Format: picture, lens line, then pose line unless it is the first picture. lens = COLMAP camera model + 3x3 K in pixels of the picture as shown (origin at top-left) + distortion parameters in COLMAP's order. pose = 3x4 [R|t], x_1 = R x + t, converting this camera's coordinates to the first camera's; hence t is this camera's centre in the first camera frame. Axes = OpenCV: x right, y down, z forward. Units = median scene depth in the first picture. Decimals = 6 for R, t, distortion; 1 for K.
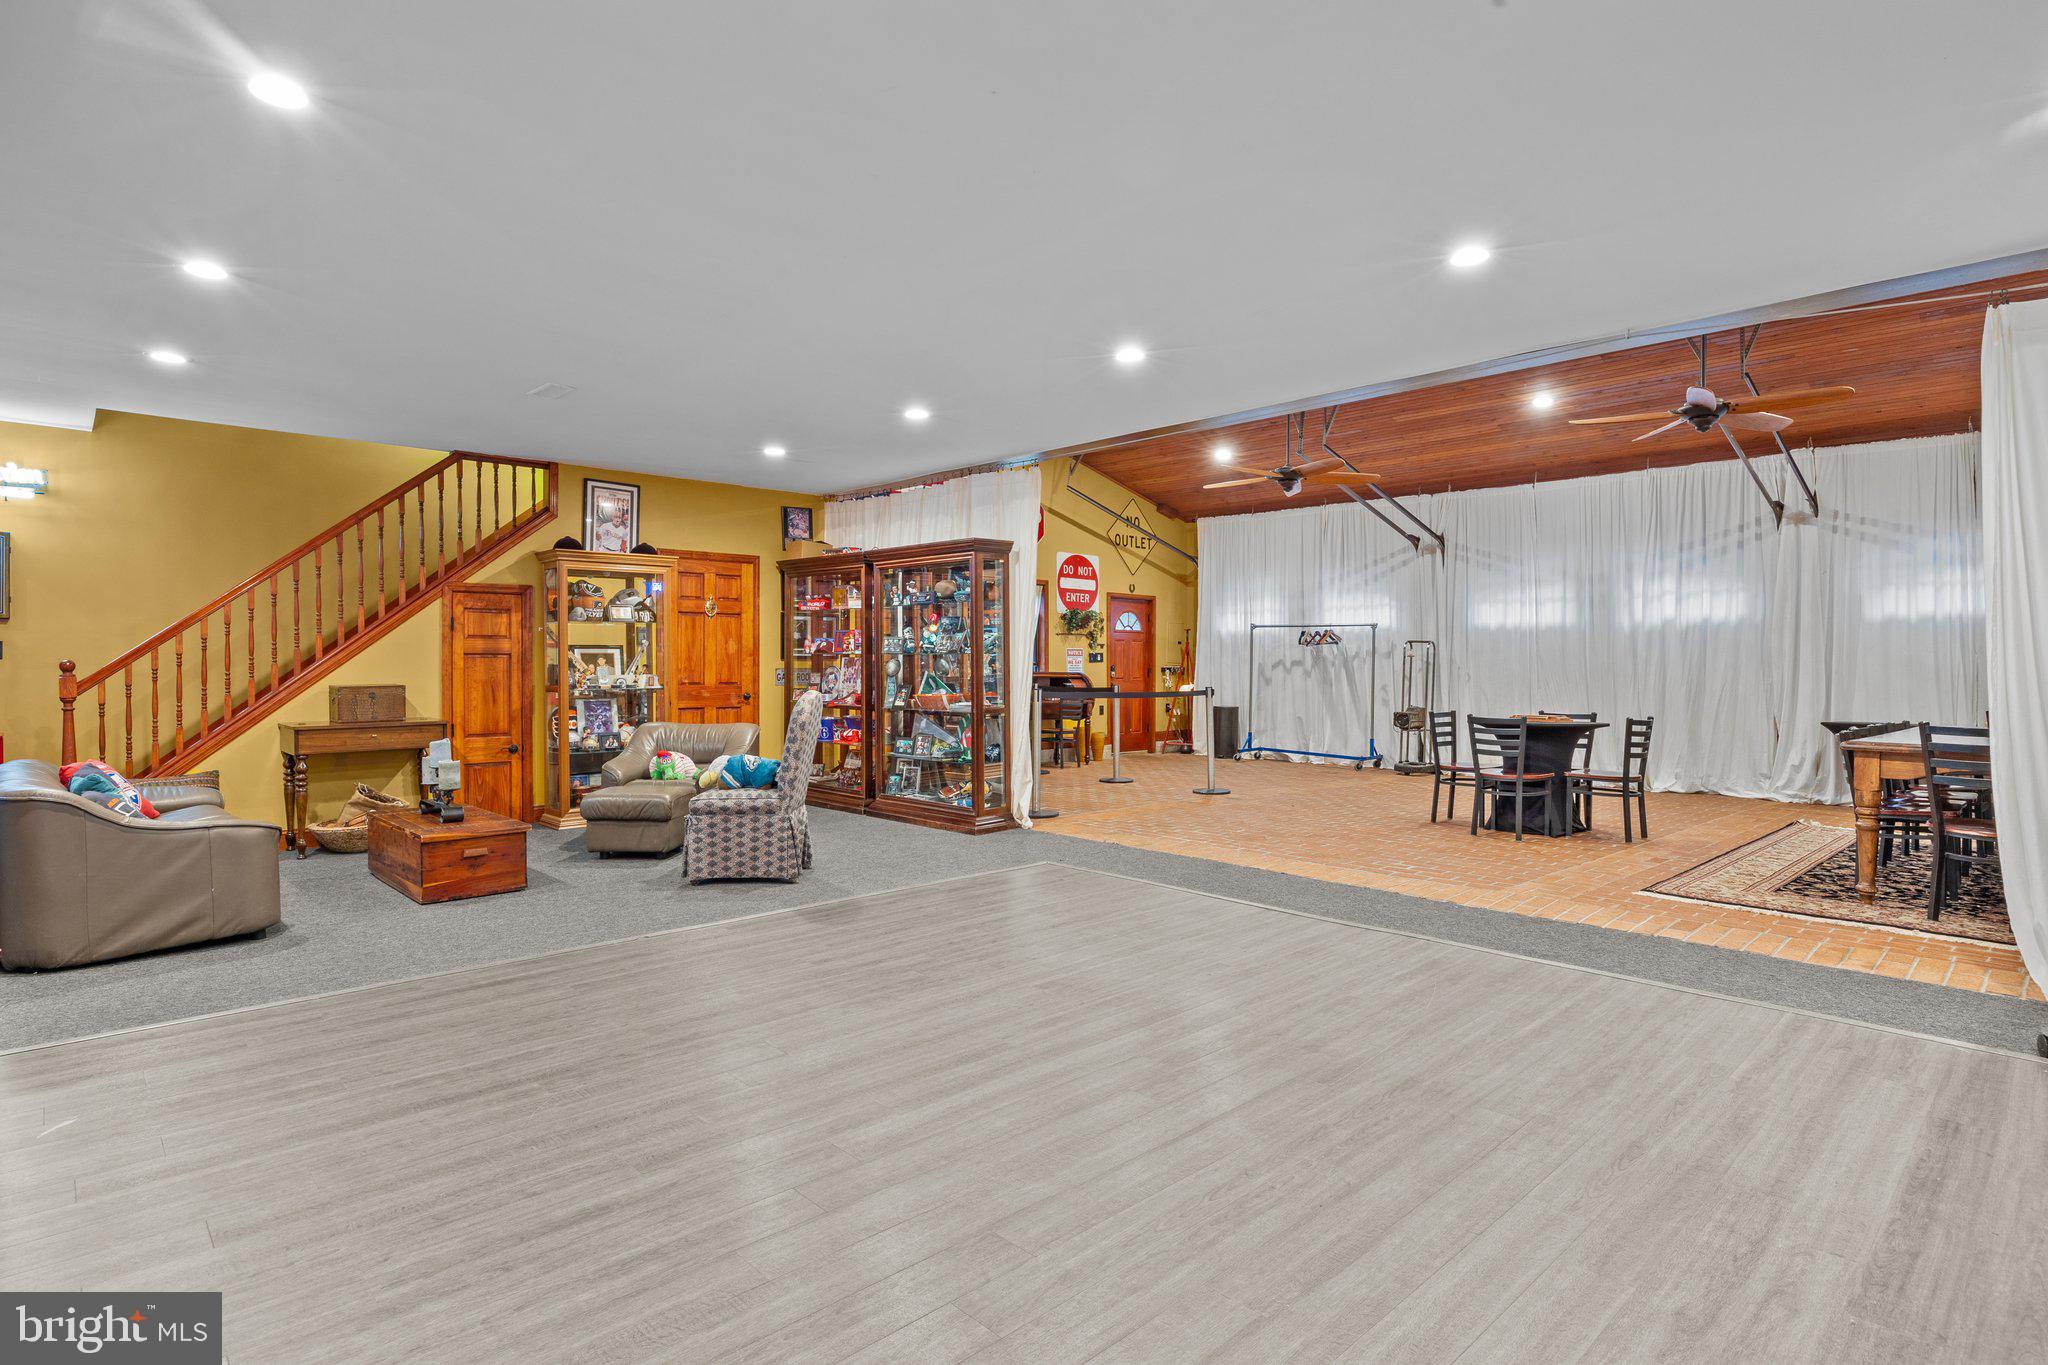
lens RADIAL K [[1057.2, 0, 1024.0], [0, 1057.2, 682.5], [0, 0, 1]] dist [-0.013907, -0.000104]
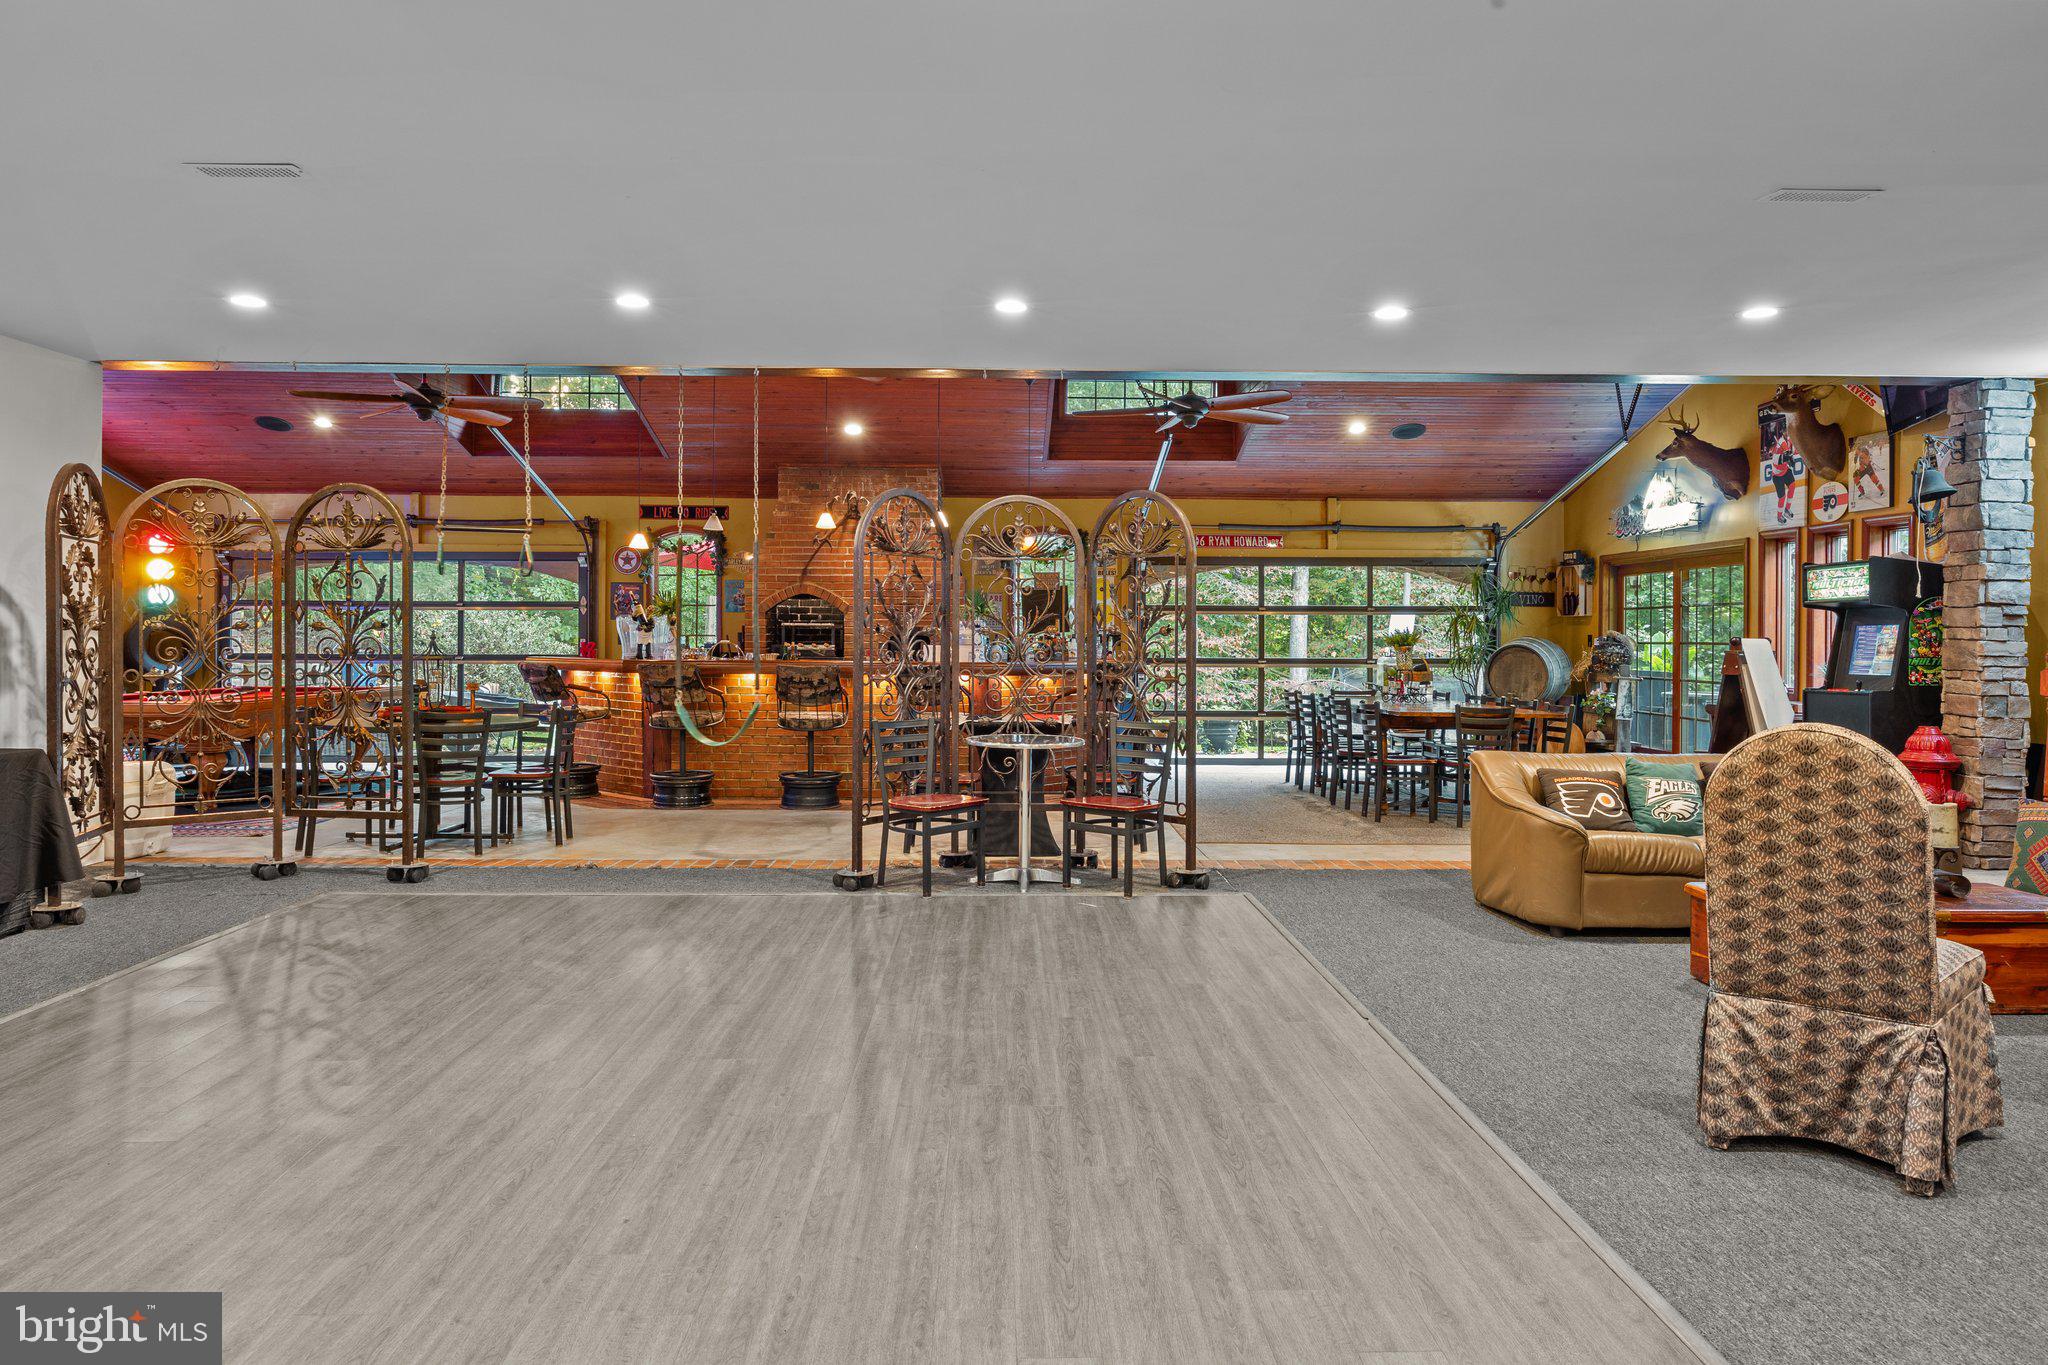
lens RADIAL K [[1299.7, 0, 1029.5], [0, 1299.7, 645.3], [0, 0, 1]] dist [-0.002988, -0.001246]
pose [[-0.667413, -0.001517, -0.744686, 0.300926], [-0.018680, 0.999717, 0.014706, -0.020068], [0.744453, 0.023726, -0.667253, 0.892621]]
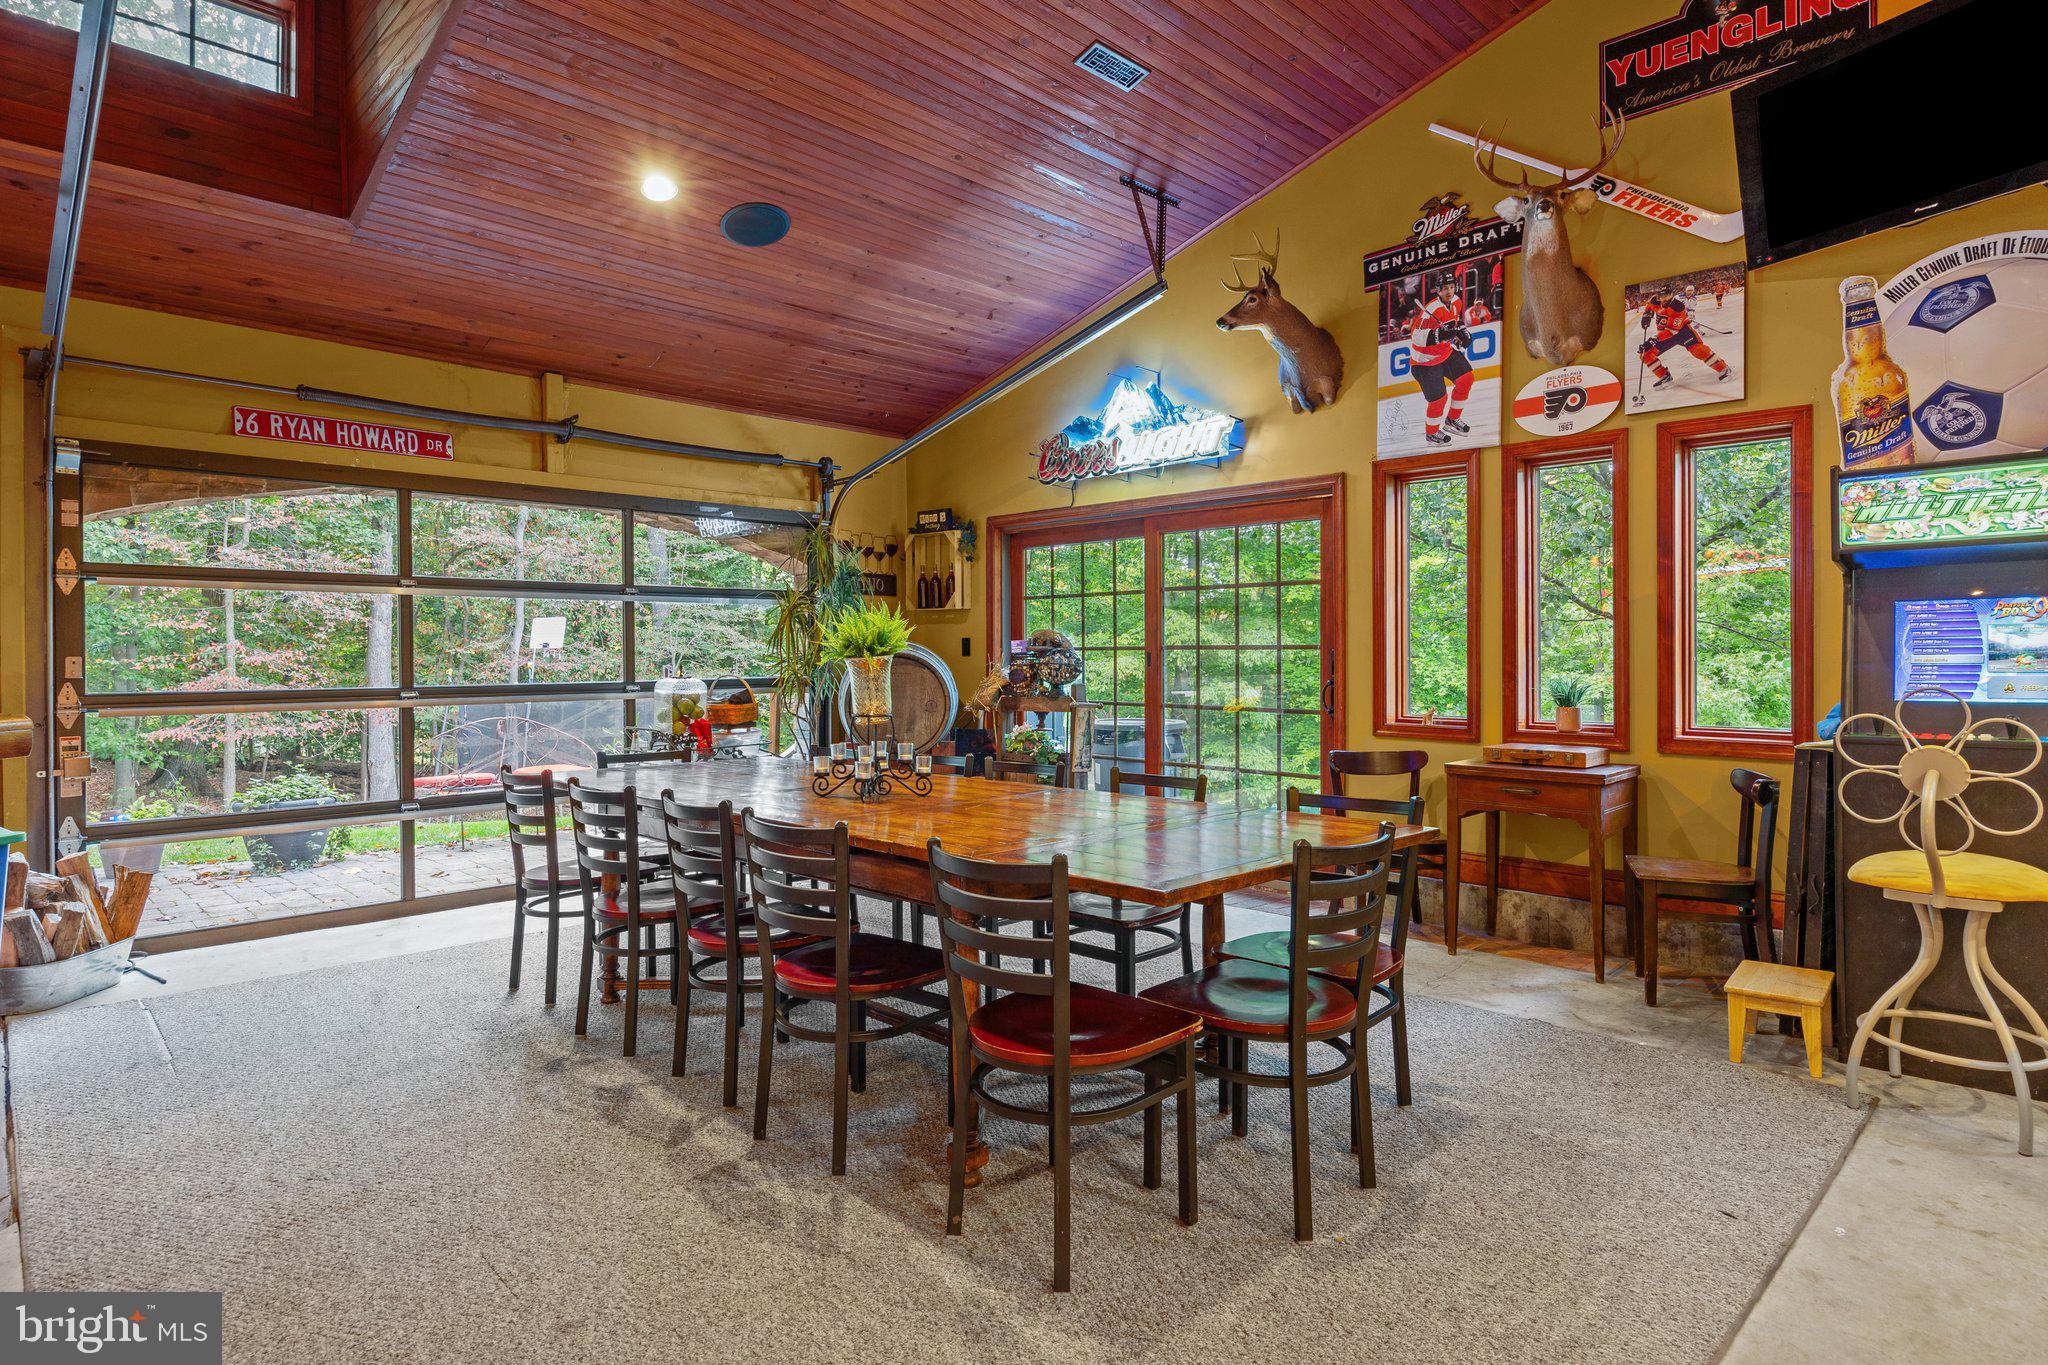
lens RADIAL K [[1106.0, 0, 1034.6], [0, 1106.0, 649.9], [0, 0, 1]] dist [-0.001173, 0.000076]
pose [[0.024884, -0.005183, -0.999677, -0.544257], [-0.012845, 0.999902, -0.005503, -0.006564], [0.999608, 0.012977, 0.024815, 0.307144]]
